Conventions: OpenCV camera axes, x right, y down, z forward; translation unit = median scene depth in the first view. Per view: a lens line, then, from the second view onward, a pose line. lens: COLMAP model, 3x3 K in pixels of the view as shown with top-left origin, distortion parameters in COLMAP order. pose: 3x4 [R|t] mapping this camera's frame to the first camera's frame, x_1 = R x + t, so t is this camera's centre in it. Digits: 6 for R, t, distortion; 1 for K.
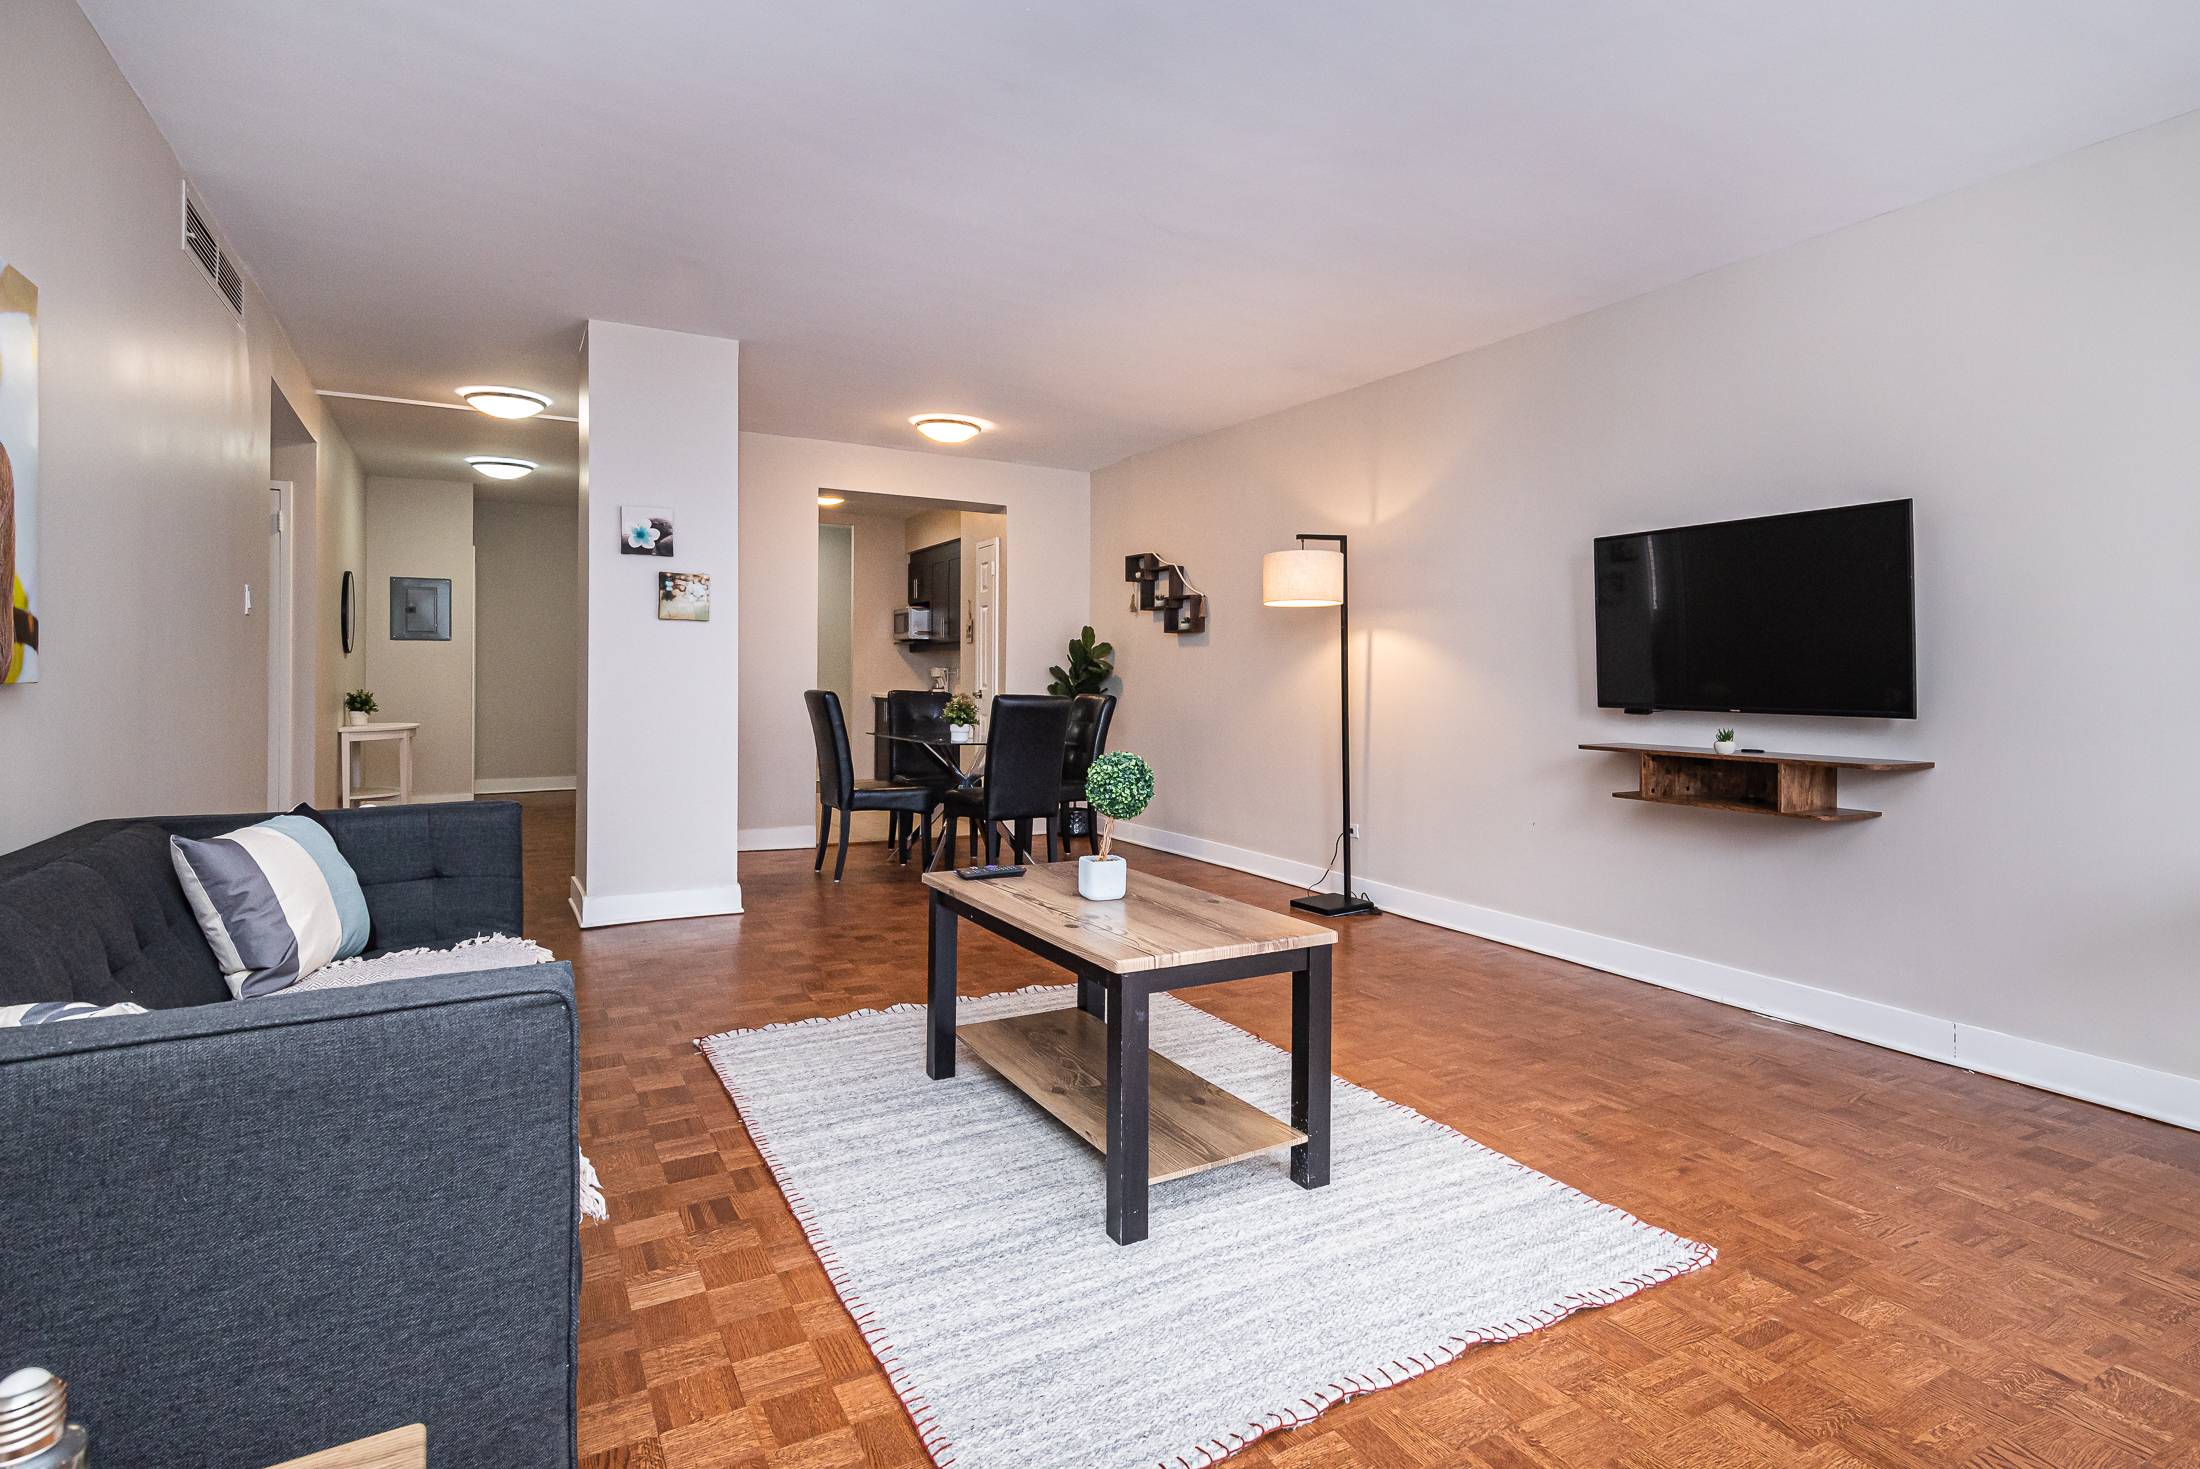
lens RADIAL K [[1062.2, 0, 1075.1], [0, 1062.2, 678.5], [0, 0, 1]] dist [0.014678, 0.000069]
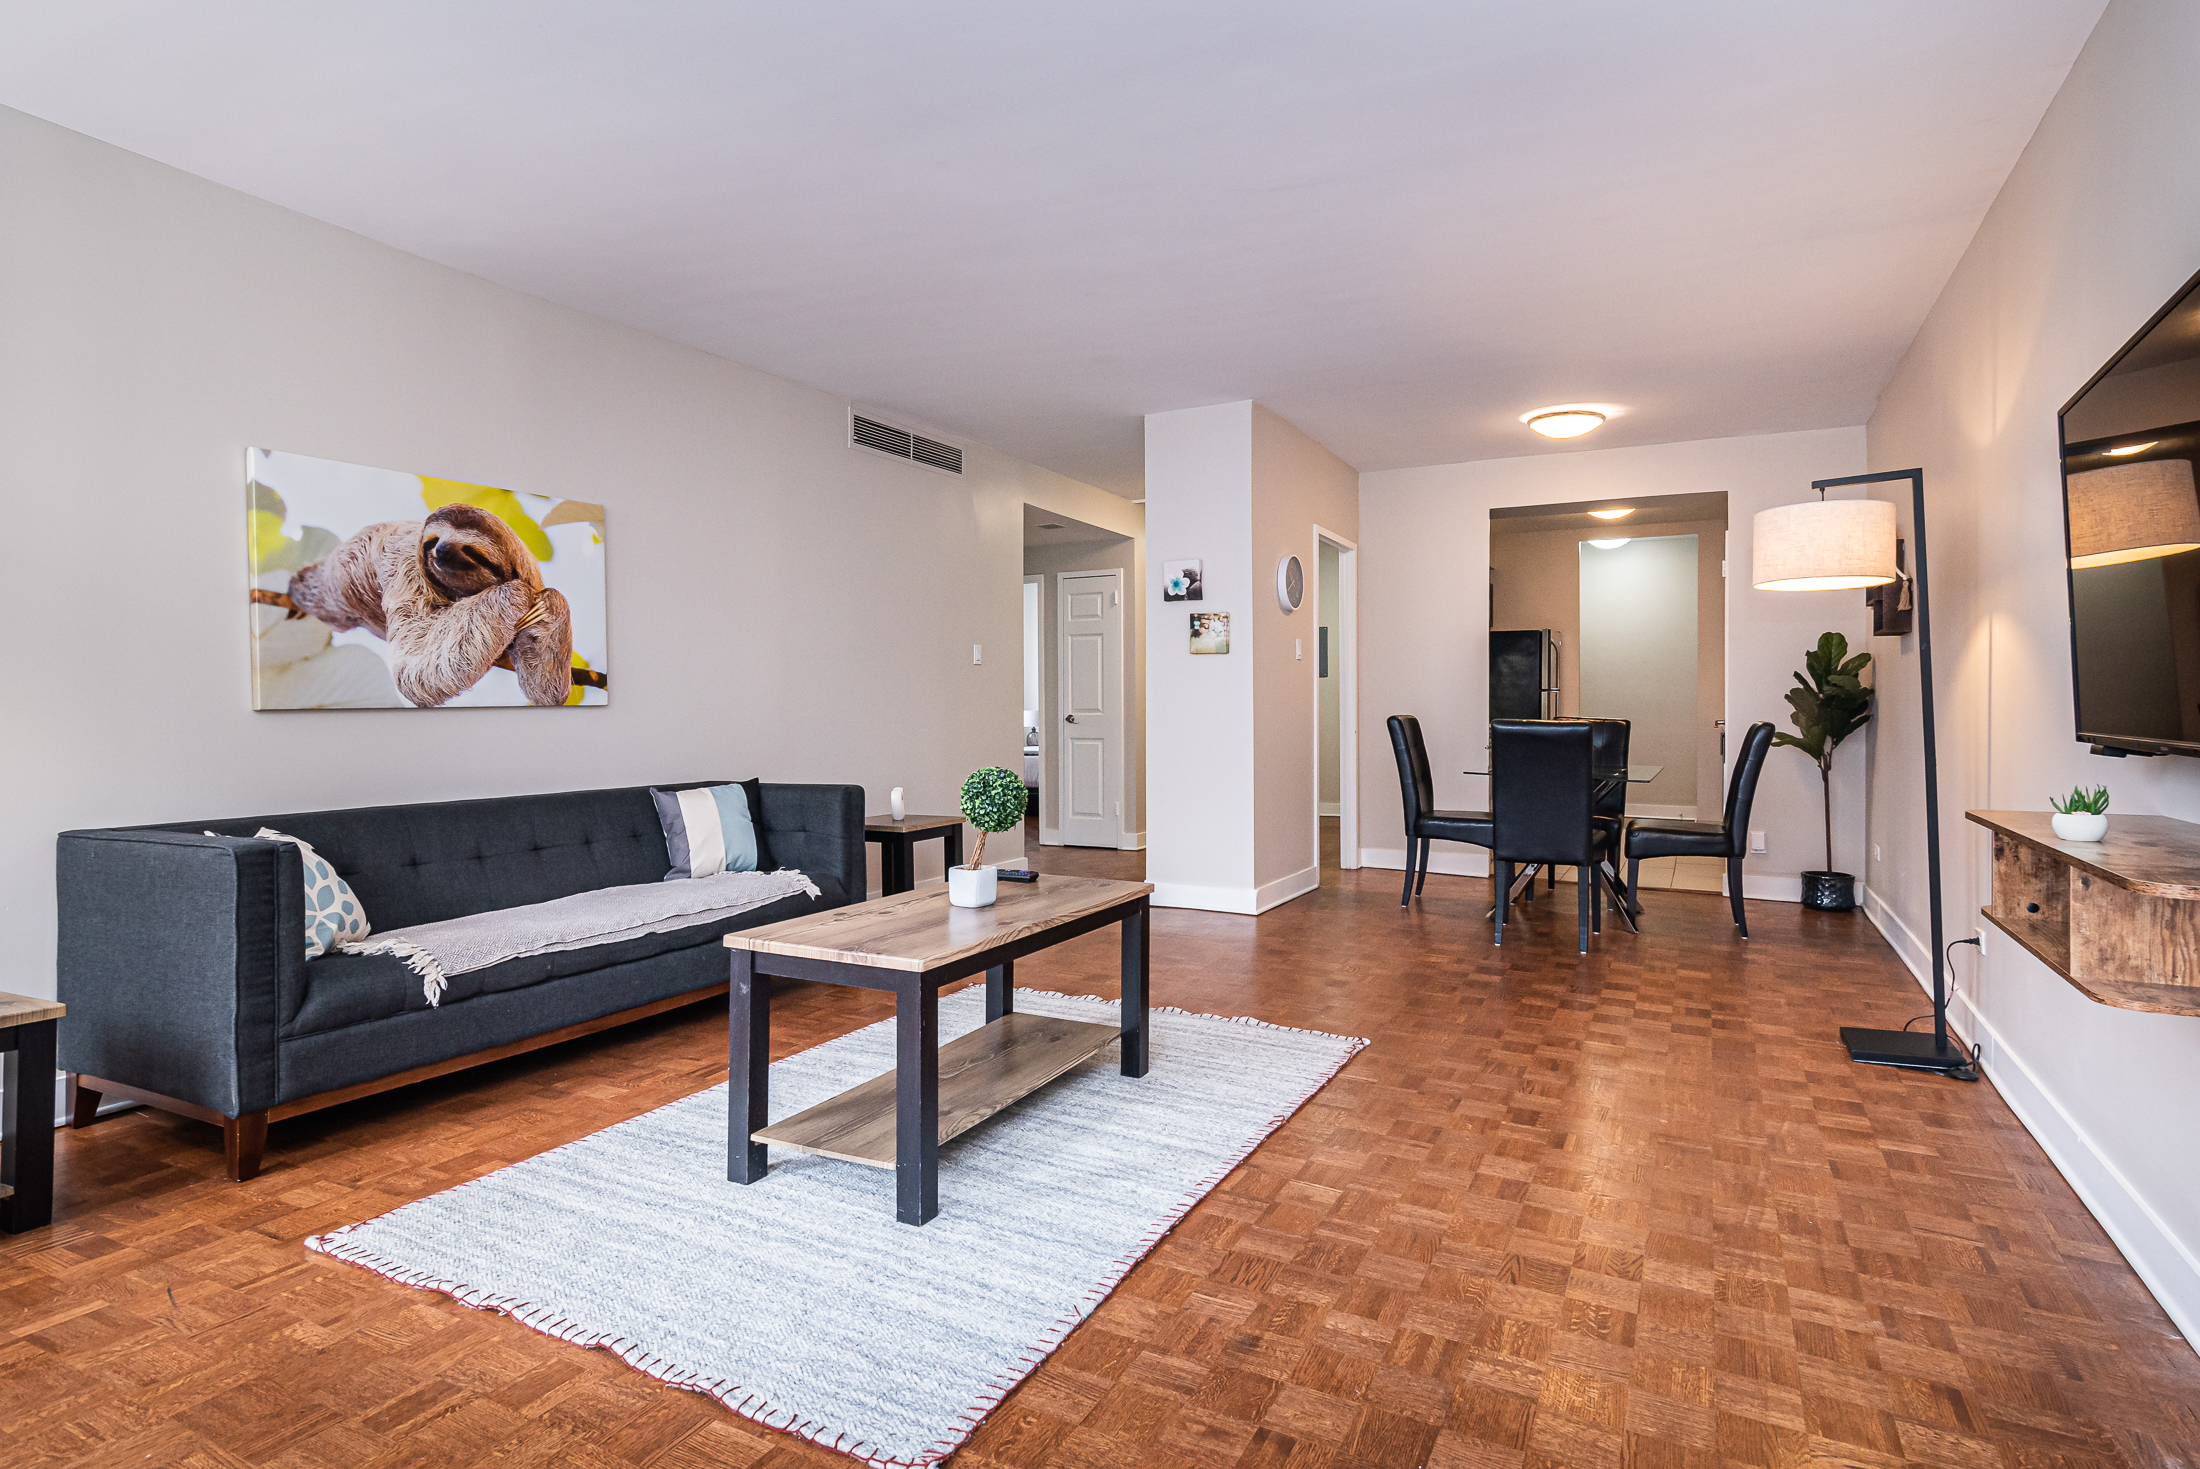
lens RADIAL K [[1000.9, 0, 1100.3], [0, 1000.9, 724.1], [0, 0, 1]] dist [0.011682, -0.001587]
pose [[0.607352, 0.007339, -0.794399, 0.434648], [0.004131, 0.999915, 0.012396, 0.007959], [0.794422, -0.010811, 0.607270, 0.247928]]
